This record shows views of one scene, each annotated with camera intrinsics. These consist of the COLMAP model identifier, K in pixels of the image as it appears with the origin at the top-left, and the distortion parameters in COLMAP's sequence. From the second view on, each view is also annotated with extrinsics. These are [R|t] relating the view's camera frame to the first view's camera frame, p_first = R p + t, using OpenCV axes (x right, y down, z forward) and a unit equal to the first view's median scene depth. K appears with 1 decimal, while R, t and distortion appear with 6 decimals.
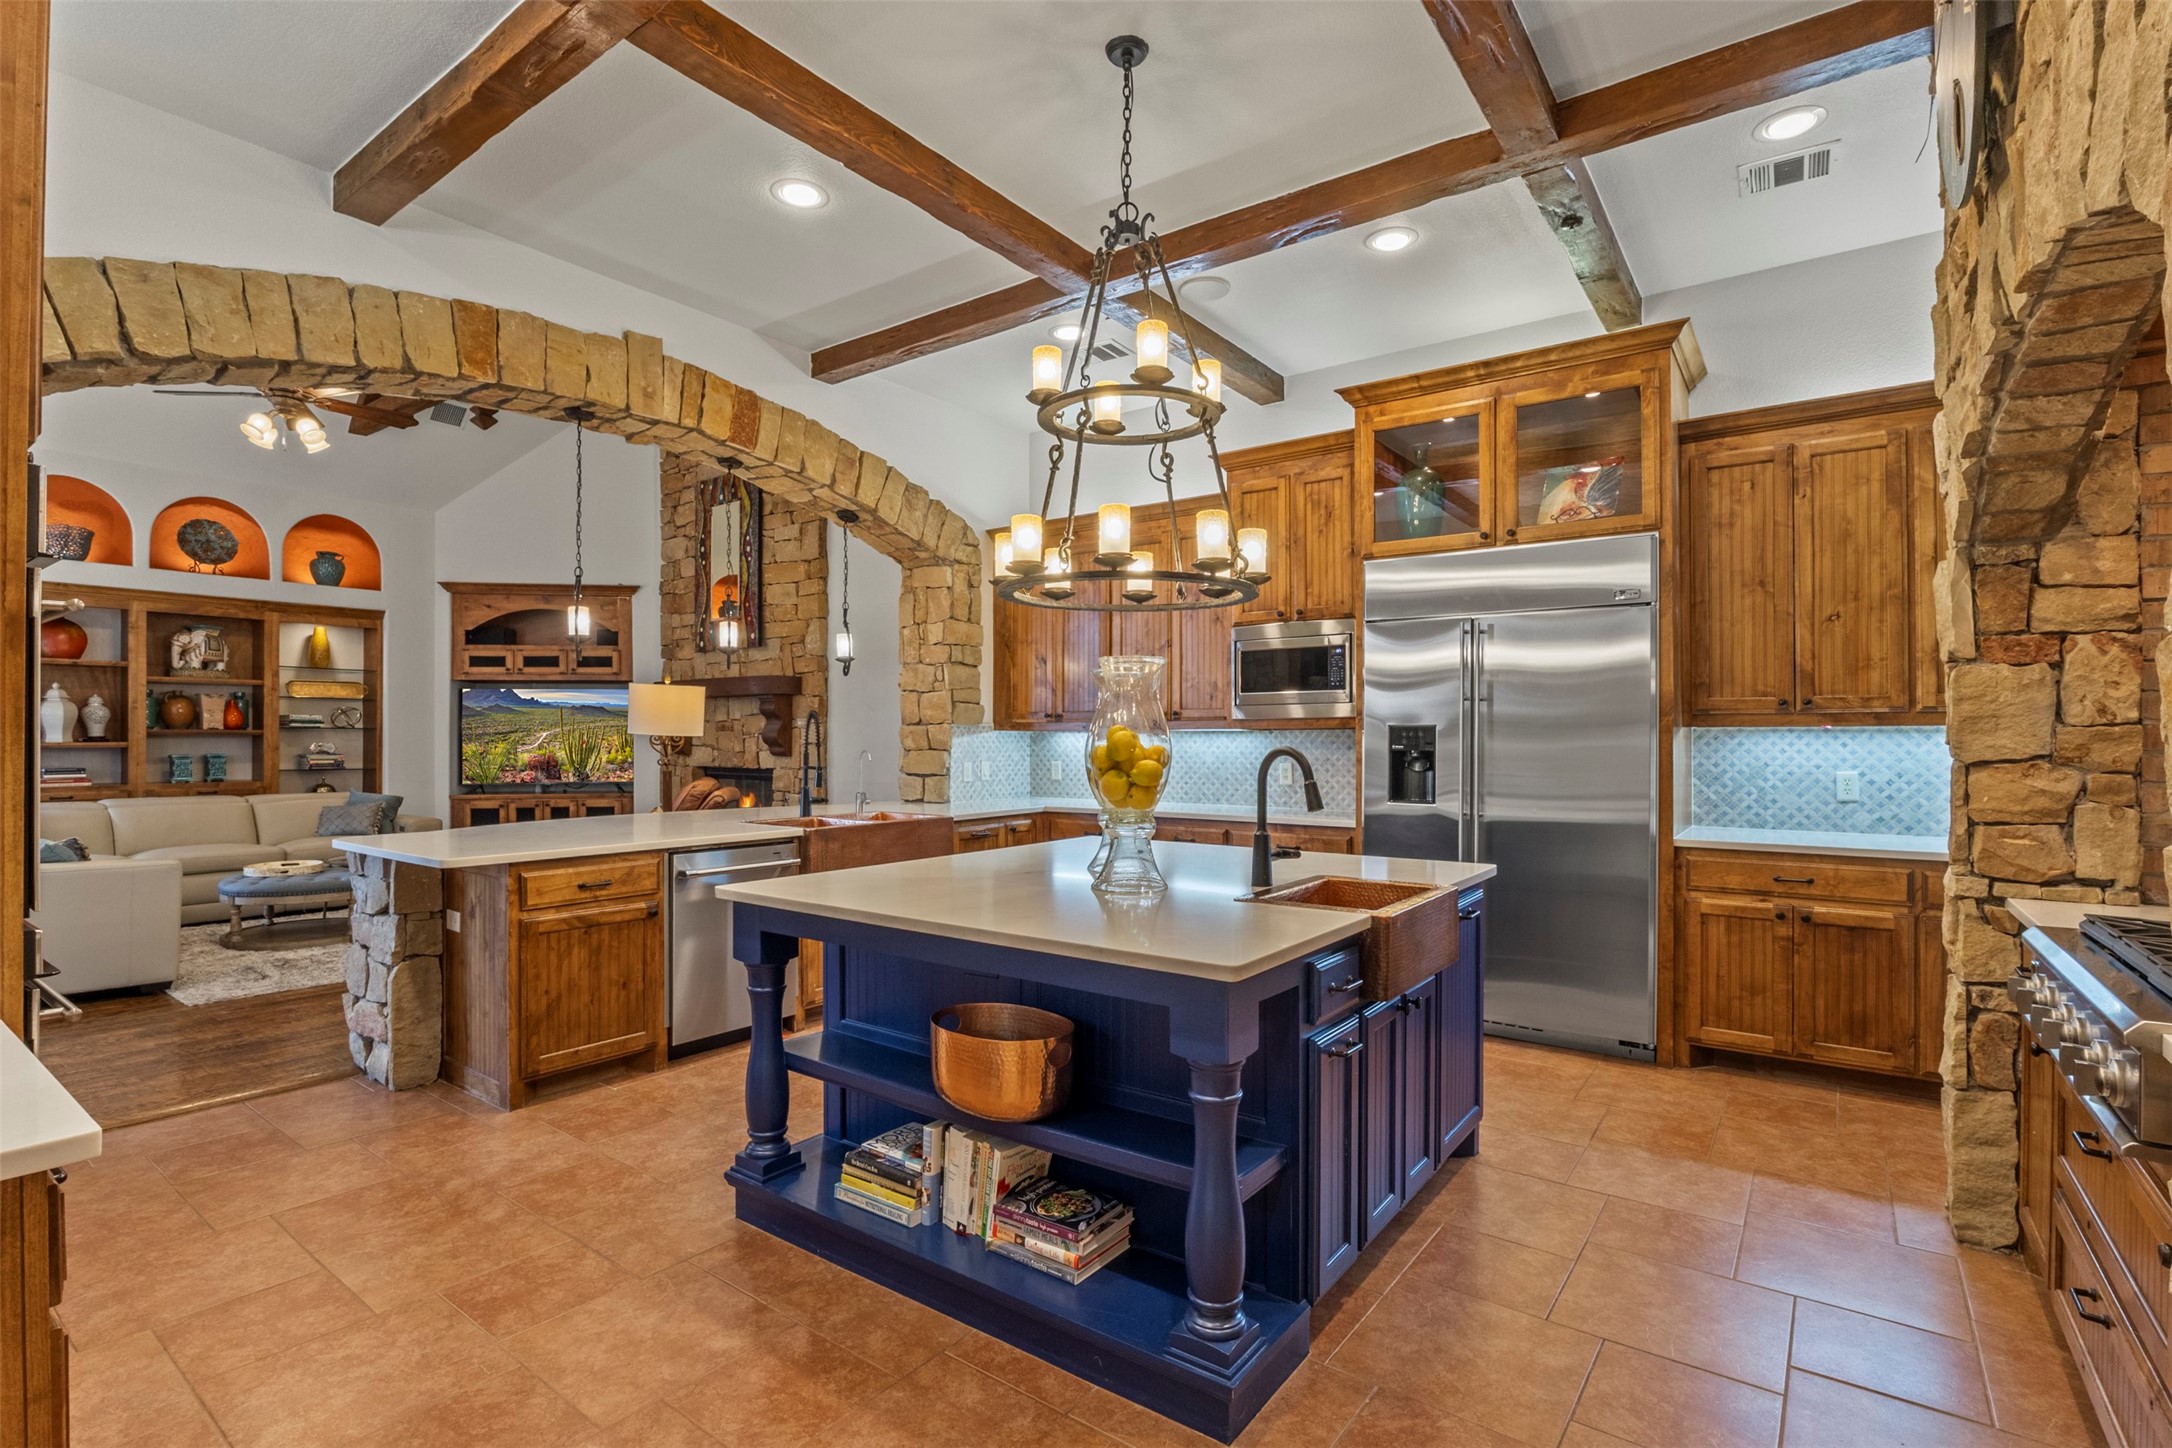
lens RADIAL K [[1017.9, 0, 1087.4], [0, 1017.9, 732.4], [0, 0, 1]] dist [-0.022048, 0.004428]
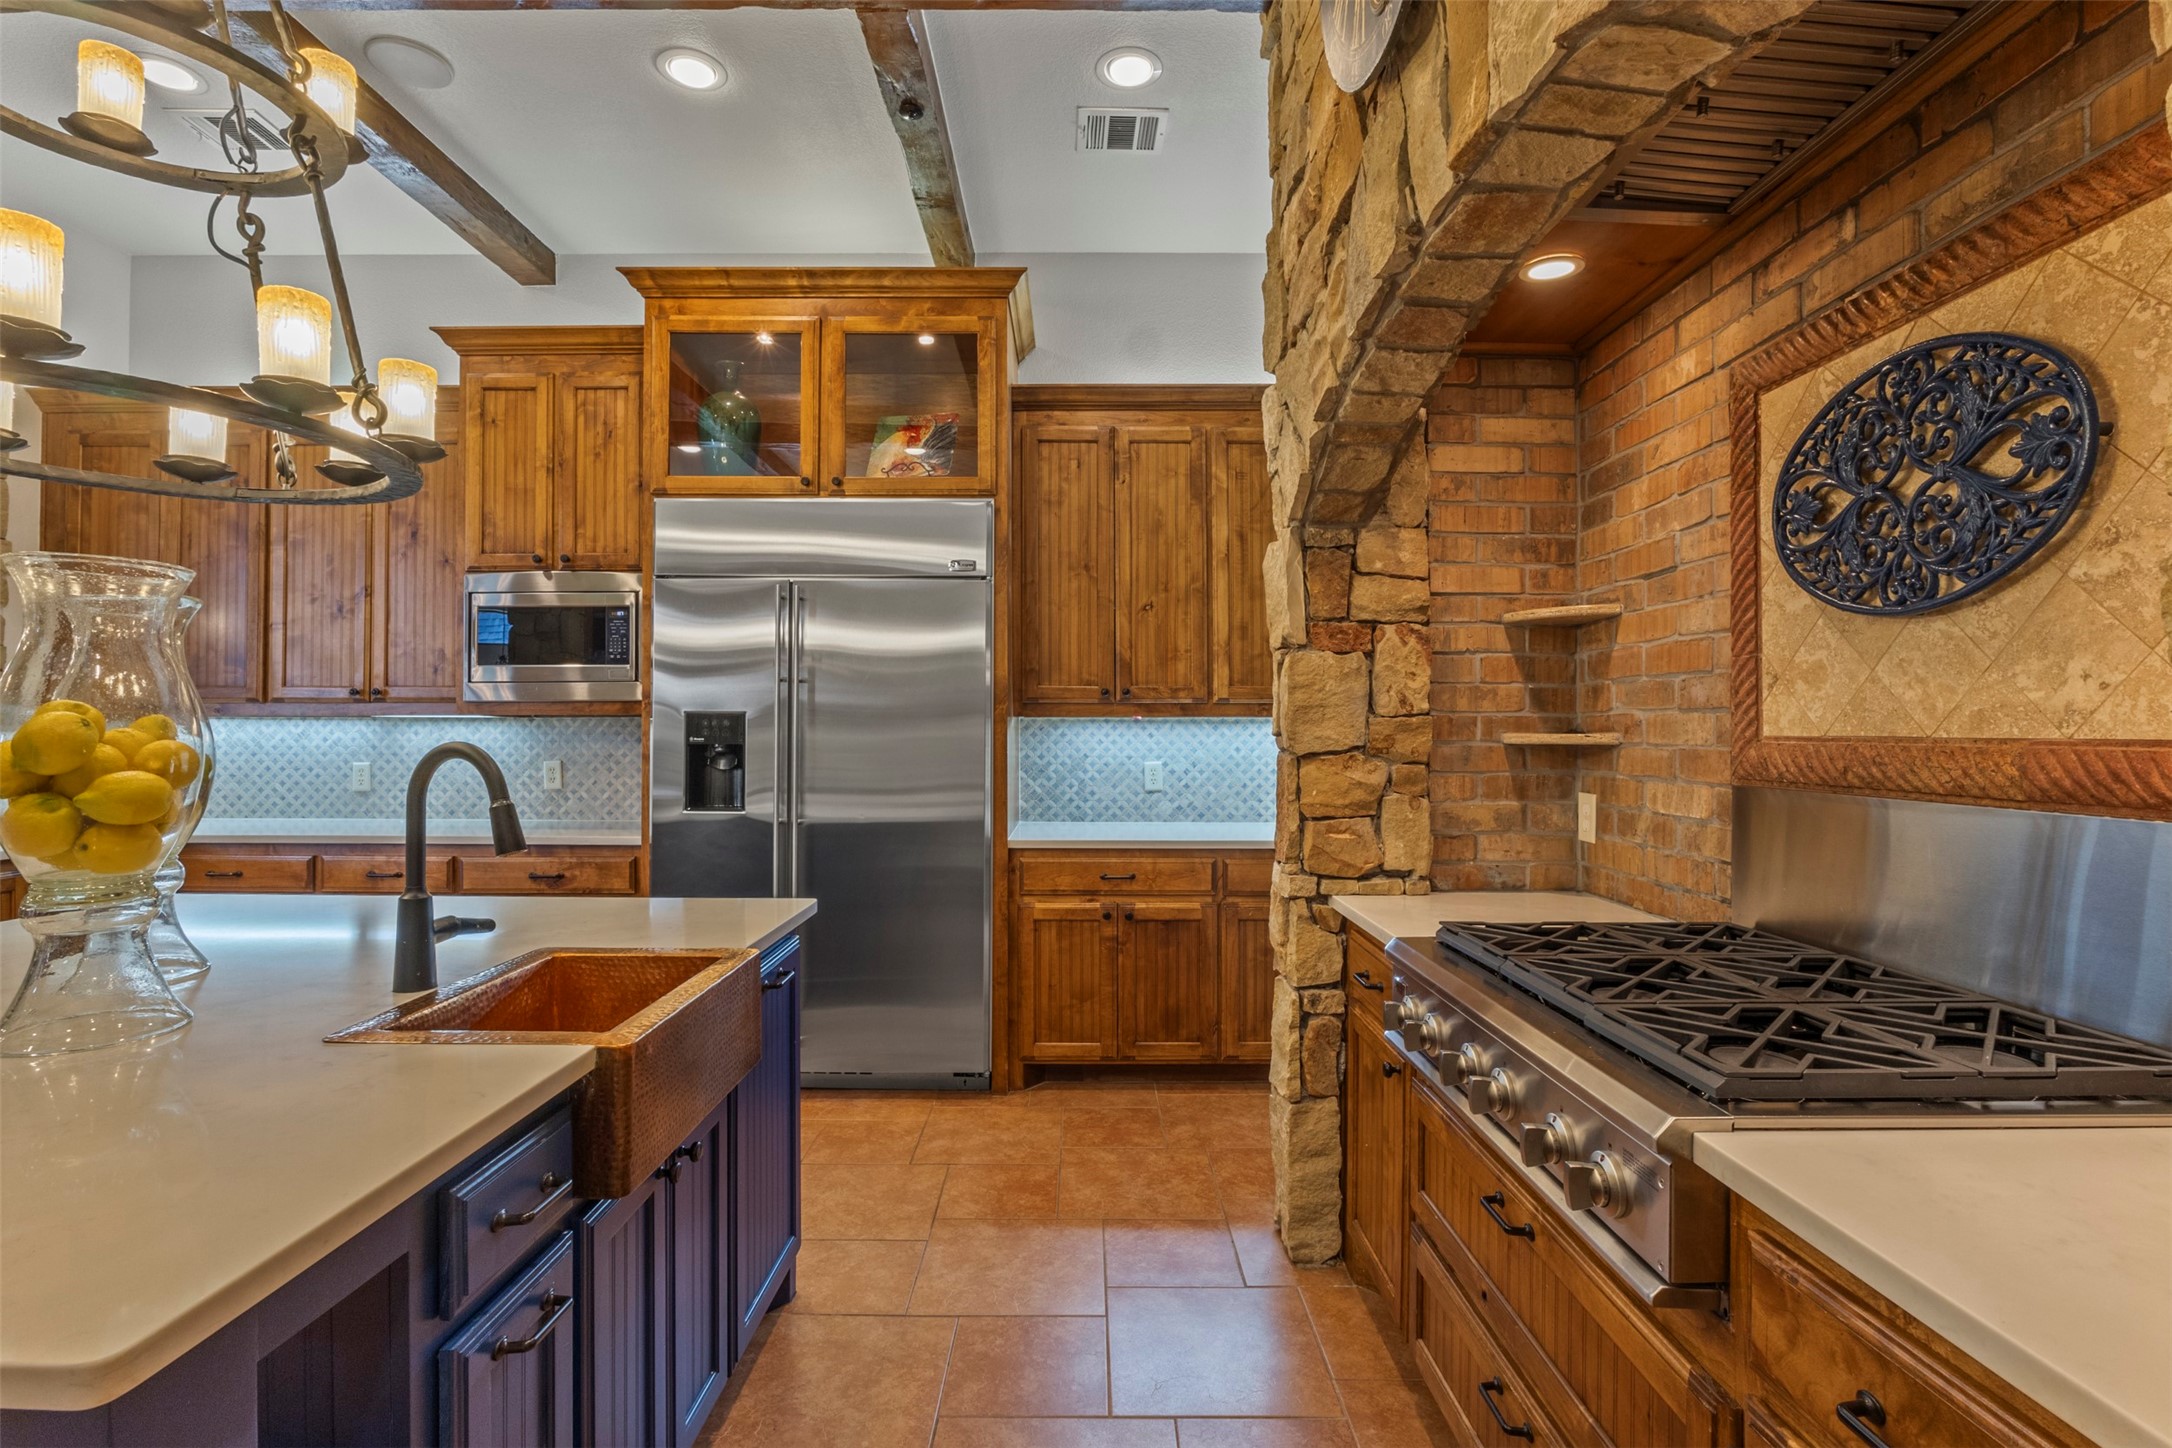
lens RADIAL K [[1017.9, 0, 1087.4], [0, 1017.9, 732.4], [0, 0, 1]] dist [-0.022048, 0.004428]
pose [[0.802924, -0.000988, 0.596081, 0.095838], [-0.004570, 0.999959, 0.007813, 0.001696], [-0.596064, -0.008997, 0.802886, 0.229706]]
